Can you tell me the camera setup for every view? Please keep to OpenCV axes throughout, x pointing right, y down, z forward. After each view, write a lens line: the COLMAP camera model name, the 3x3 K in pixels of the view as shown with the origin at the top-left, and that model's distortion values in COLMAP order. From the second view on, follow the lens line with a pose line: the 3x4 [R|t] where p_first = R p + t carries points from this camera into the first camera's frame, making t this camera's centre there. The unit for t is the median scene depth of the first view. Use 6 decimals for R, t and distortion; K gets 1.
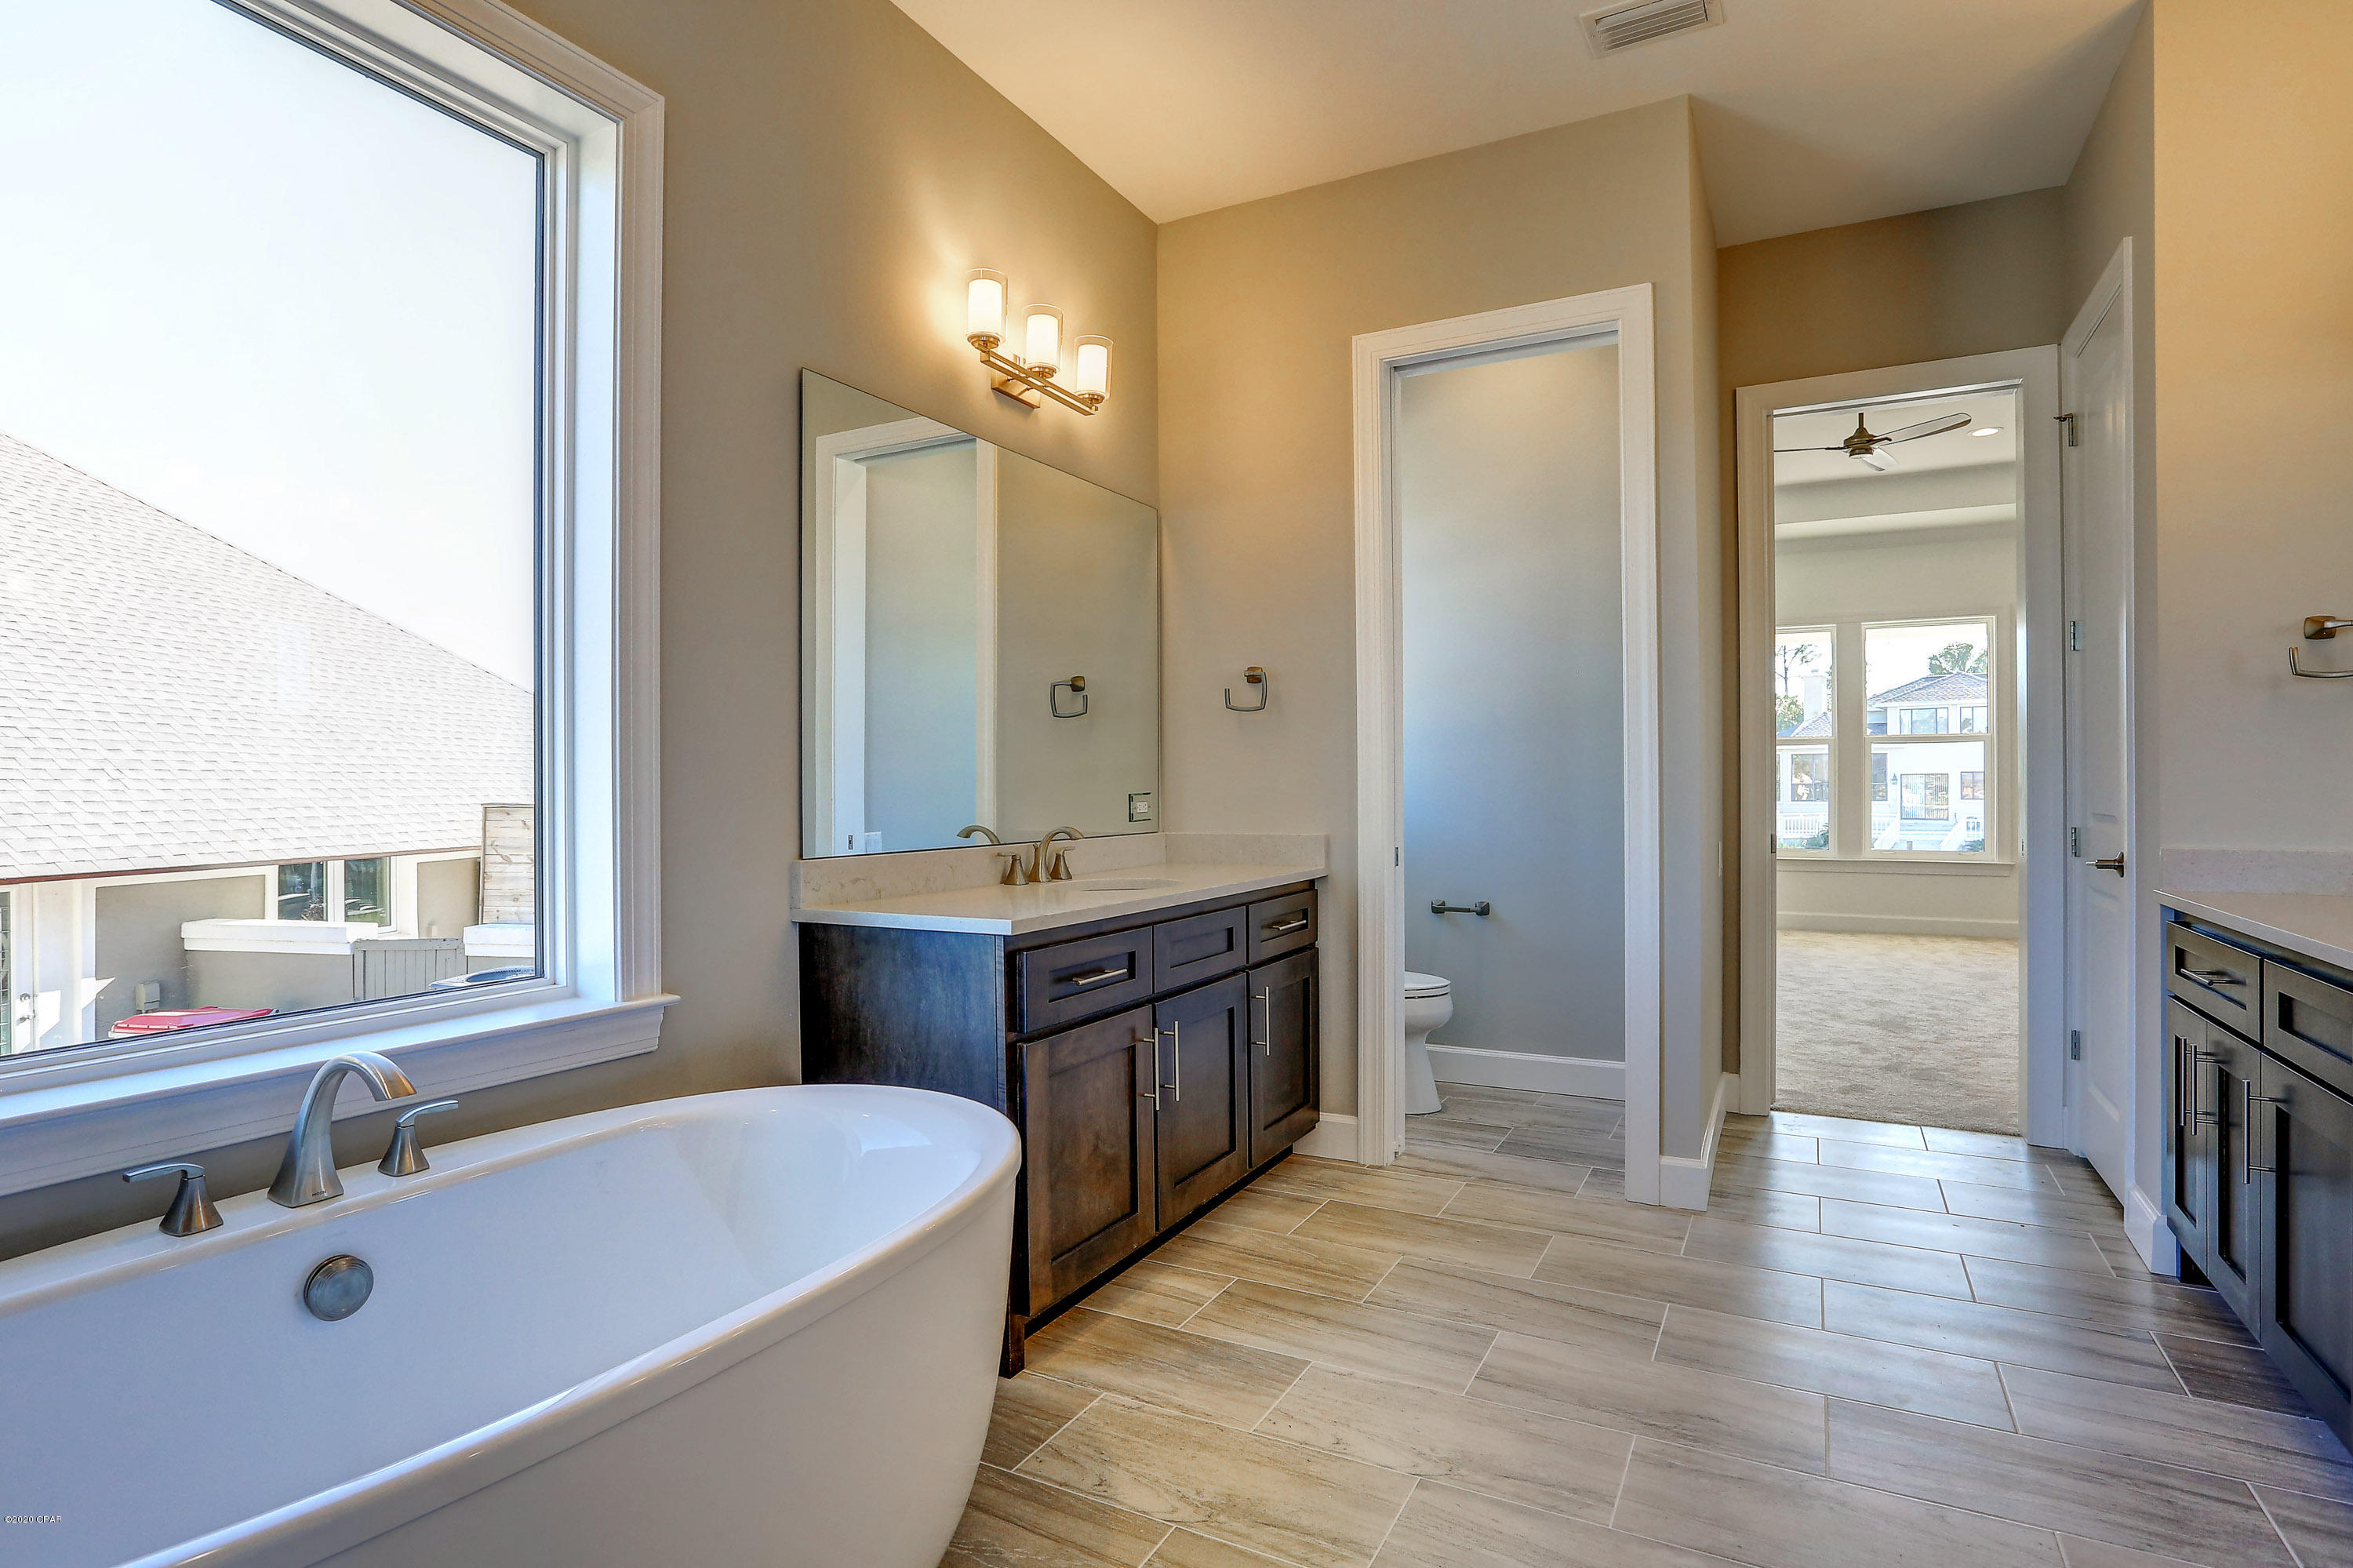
lens RADIAL K [[1208.0, 0, 1163.6], [0, 1208.0, 790.8], [0, 0, 1]] dist [-0.015145, 0.002609]
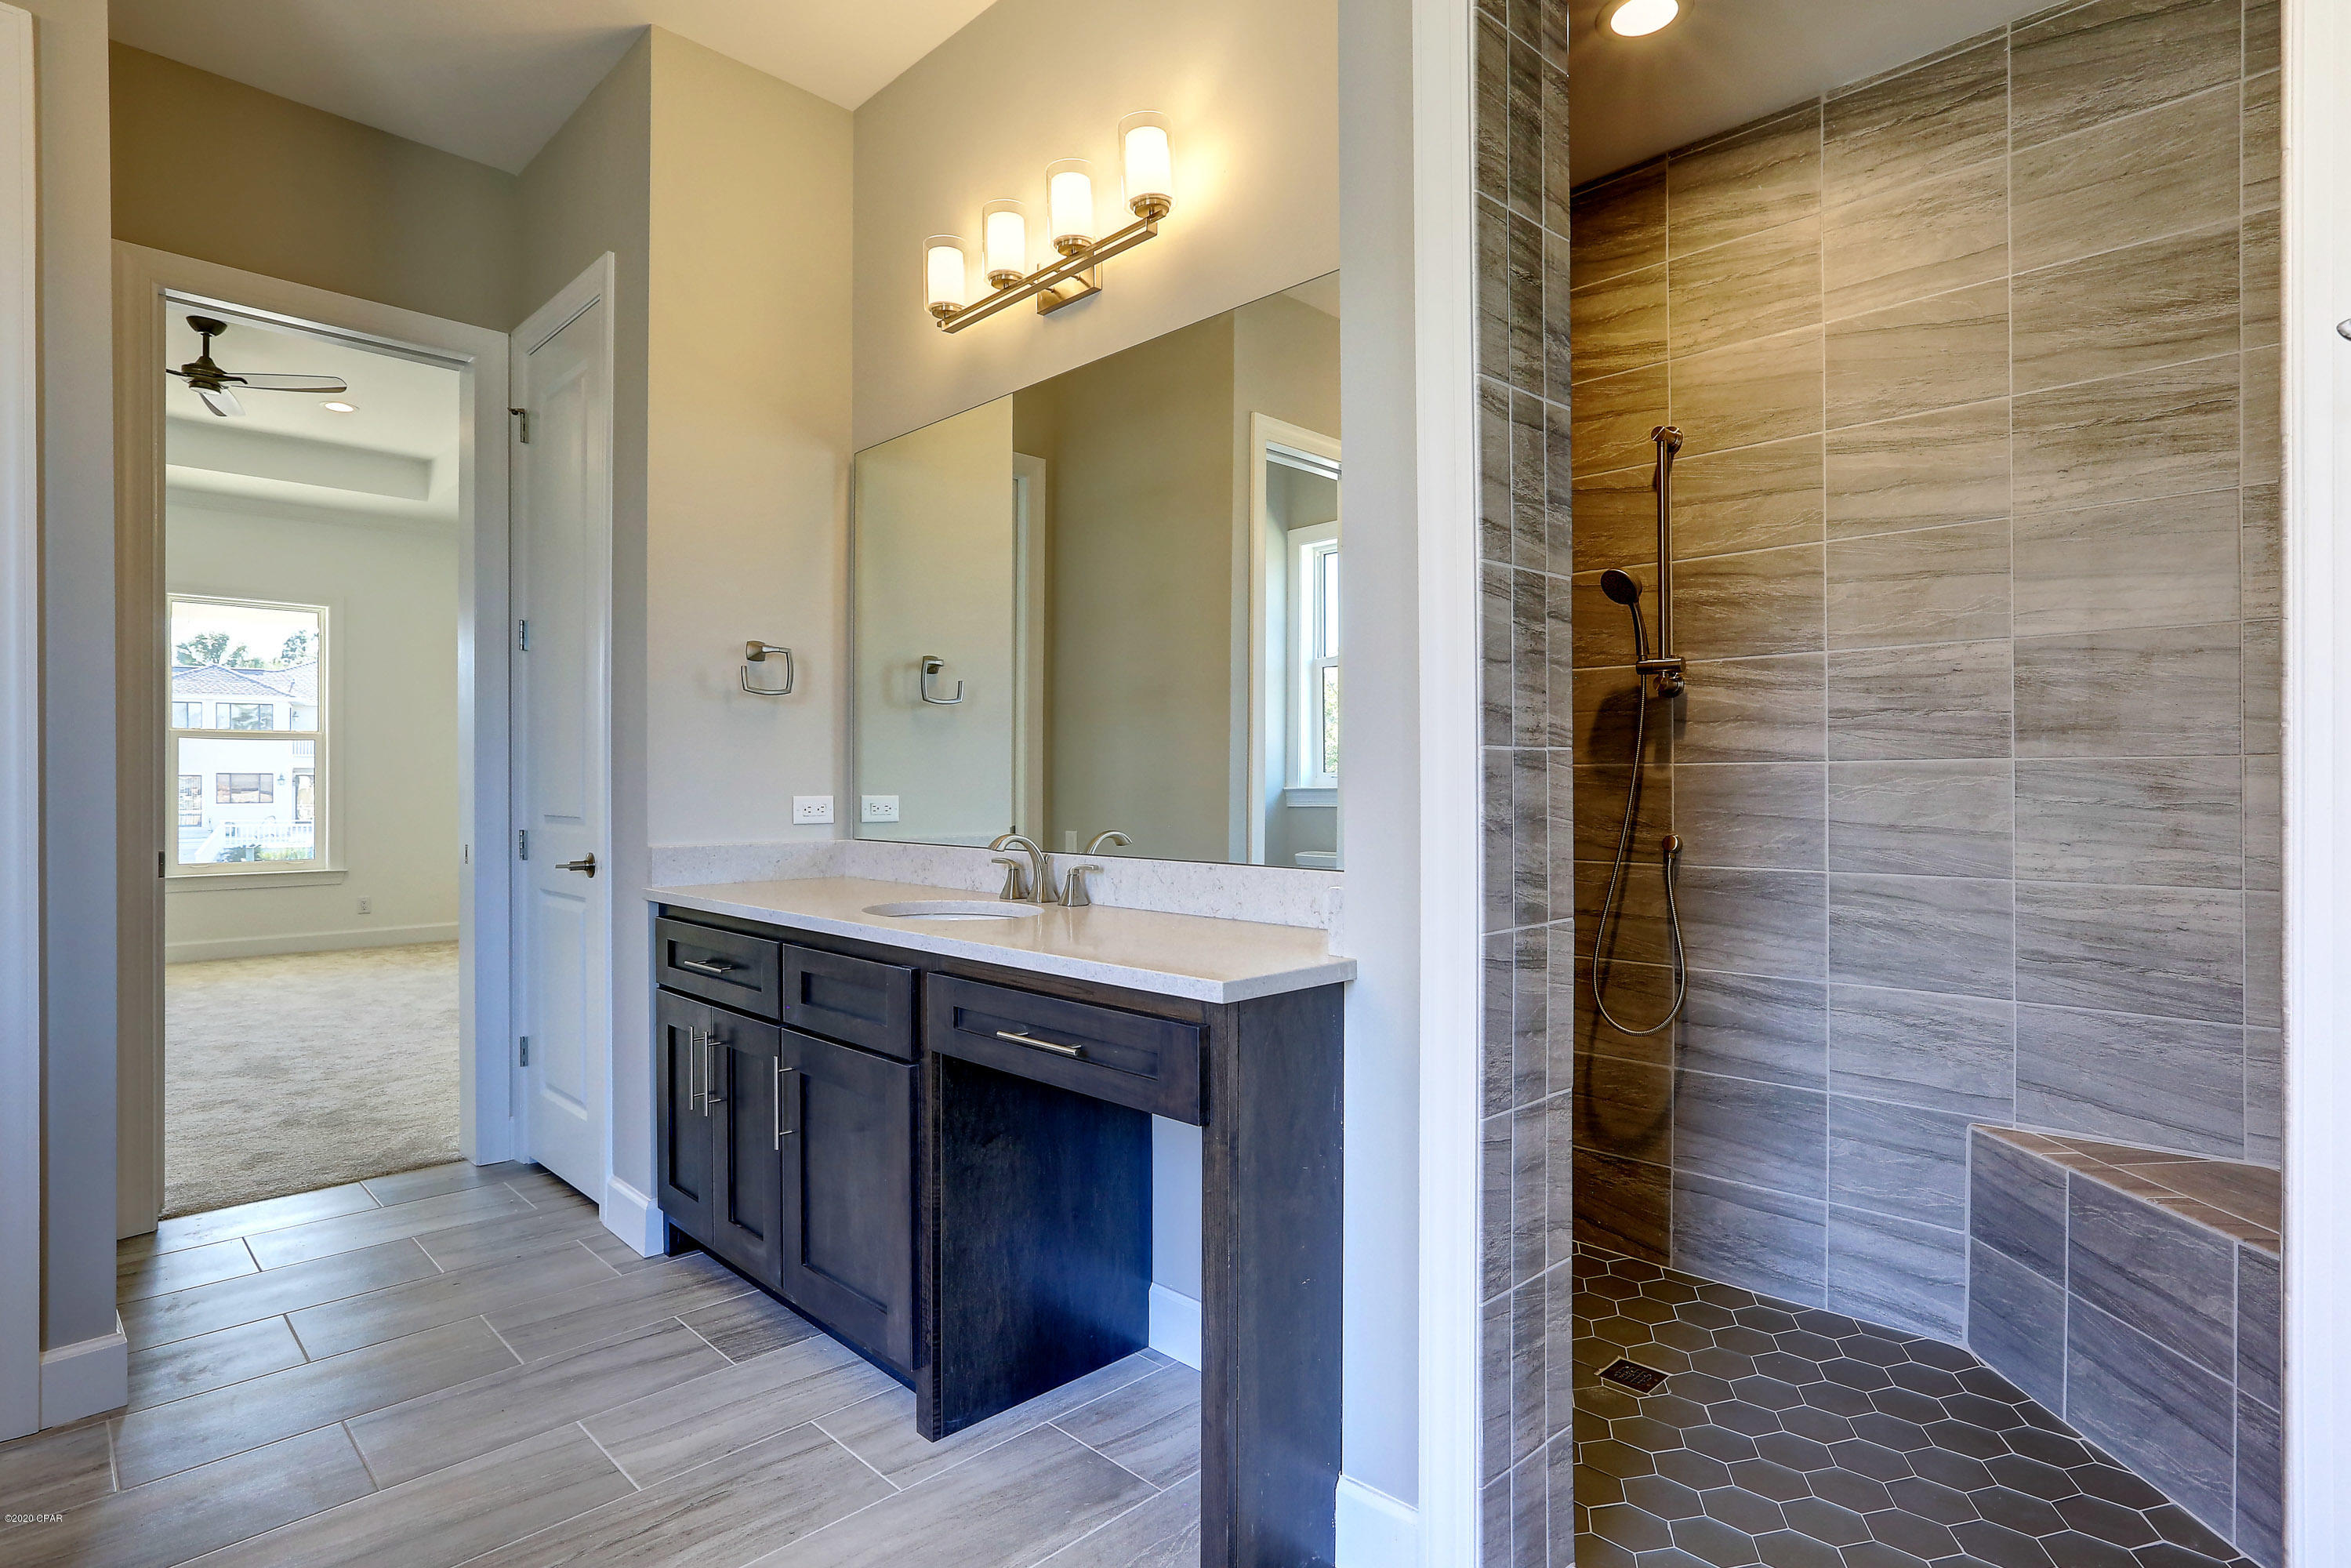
lens RADIAL K [[1207.0, 0, 1198.0], [0, 1207.0, 783.5], [0, 0, 1]] dist [-0.015145, 0.002609]
pose [[0.281627, 0.002664, 0.959520, -0.030226], [0.005424, 0.999976, -0.004369, -0.000322], [-0.959509, 0.006435, 0.281606, 0.197287]]
